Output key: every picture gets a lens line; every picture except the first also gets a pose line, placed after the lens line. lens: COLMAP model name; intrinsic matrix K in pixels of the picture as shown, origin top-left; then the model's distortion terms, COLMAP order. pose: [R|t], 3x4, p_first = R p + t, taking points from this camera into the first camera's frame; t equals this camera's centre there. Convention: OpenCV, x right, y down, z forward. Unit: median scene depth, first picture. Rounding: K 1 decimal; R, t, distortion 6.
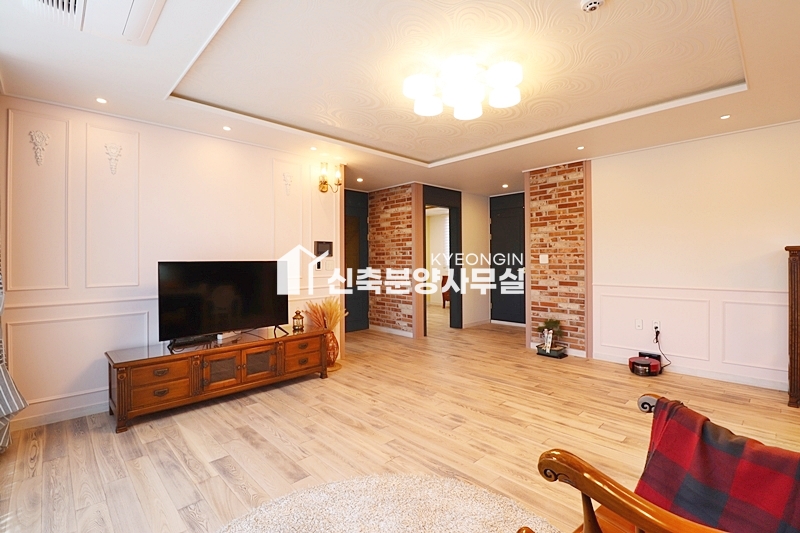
lens RADIAL K [[368.4, 0, 397.8], [0, 368.4, 262.5], [0, 0, 1]] dist [-0.011578, -0.003164]
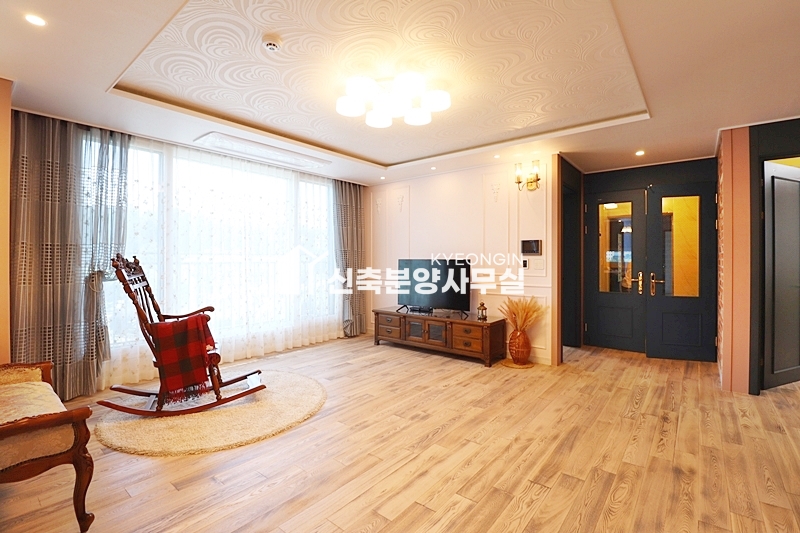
lens RADIAL K [[368.4, 0, 400.5], [0, 368.4, 253.3], [0, 0, 1]] dist [-0.011578, -0.003164]
pose [[0.126302, -0.004730, -0.991981, 0.855550], [-0.008761, 0.999944, -0.005883, -0.014439], [0.991953, 0.009434, 0.126253, 0.602532]]
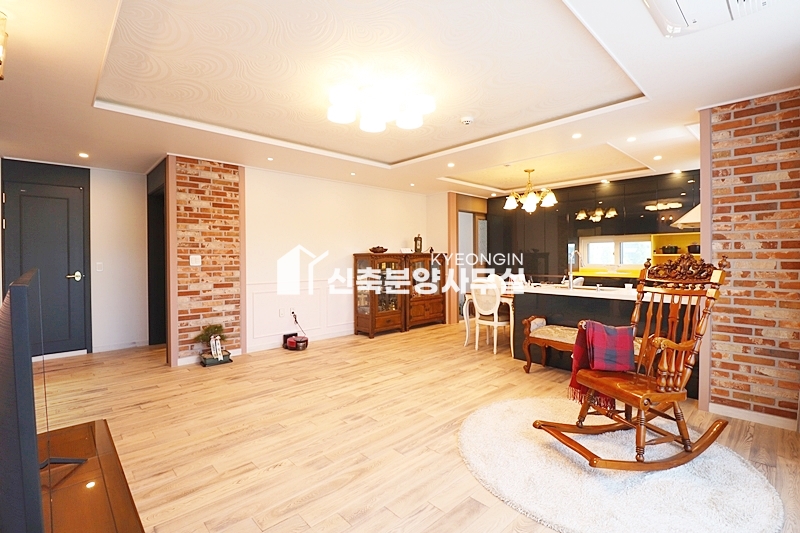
lens RADIAL K [[368.4, 0, 402.9], [0, 368.4, 260.9], [0, 0, 1]] dist [-0.011578, -0.003164]
pose [[0.002000, -0.004747, 0.999987, -0.628717], [0.011838, 0.999919, 0.004723, -0.008159], [-0.999928, 0.011829, 0.002056, 0.632188]]
